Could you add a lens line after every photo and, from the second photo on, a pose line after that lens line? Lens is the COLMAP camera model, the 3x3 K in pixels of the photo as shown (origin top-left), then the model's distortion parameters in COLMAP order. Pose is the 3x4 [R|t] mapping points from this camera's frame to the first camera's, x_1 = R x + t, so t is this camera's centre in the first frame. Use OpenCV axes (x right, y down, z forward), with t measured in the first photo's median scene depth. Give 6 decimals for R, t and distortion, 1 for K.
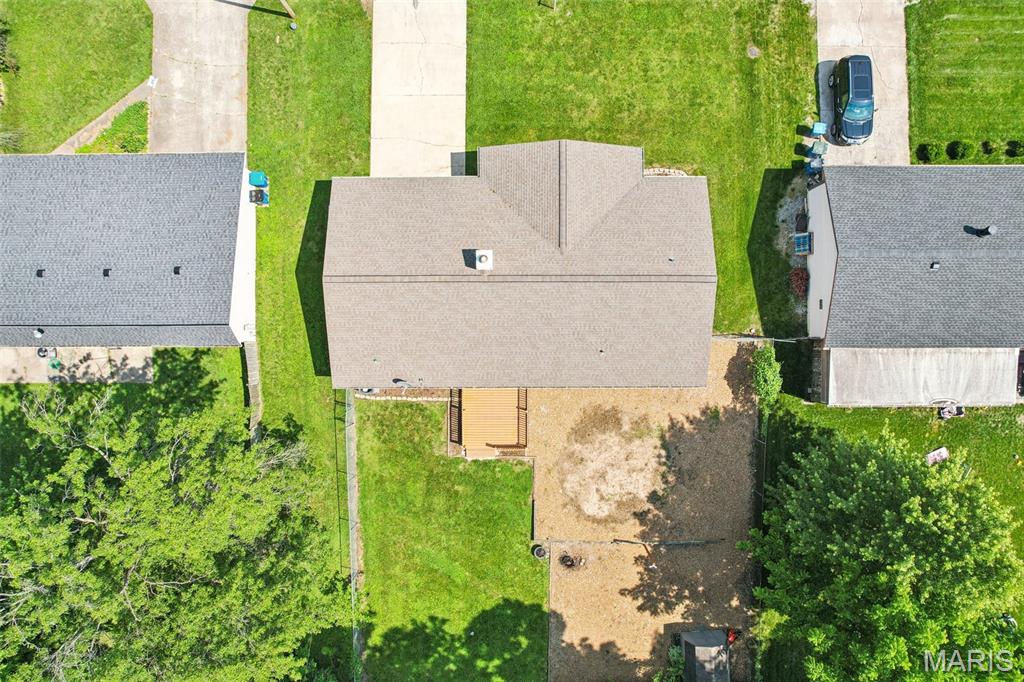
lens RADIAL K [[672.0, 0, 515.5], [0, 672.0, 345.0], [0, 0, 1]] dist [-0.073234, 0.063257]
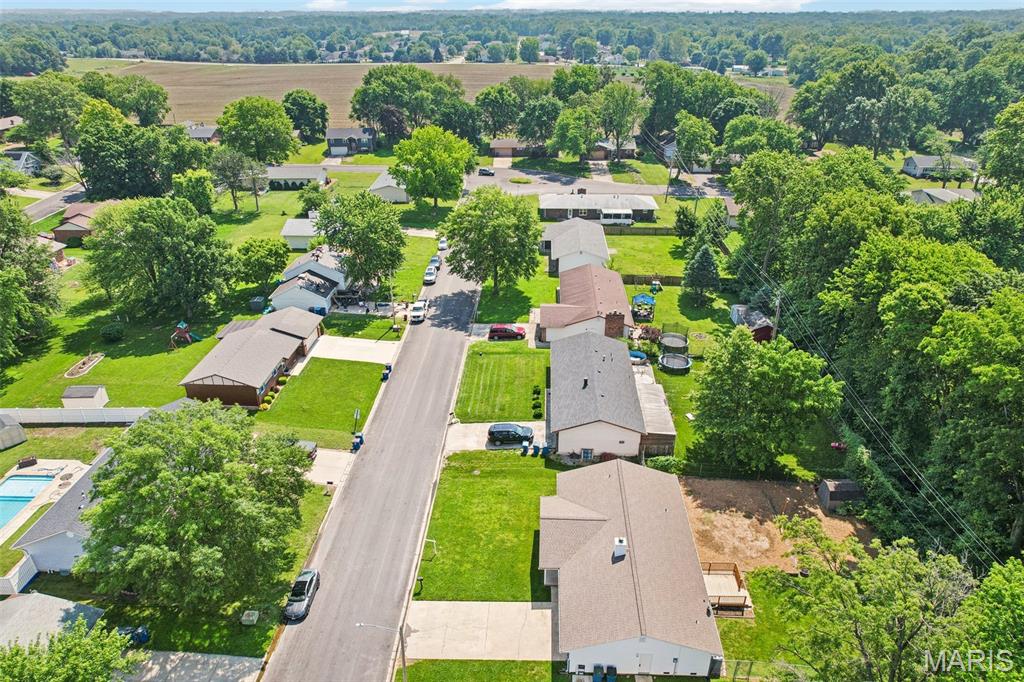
lens RADIAL K [[672.0, 0, 515.5], [0, 672.0, 345.0], [0, 0, 1]] dist [-0.073234, 0.063257]
pose [[0.046280, -0.456506, 0.888516, -1.062627], [0.998888, 0.013159, -0.045268, -0.265720], [0.008973, 0.889623, 0.456607, -0.111833]]
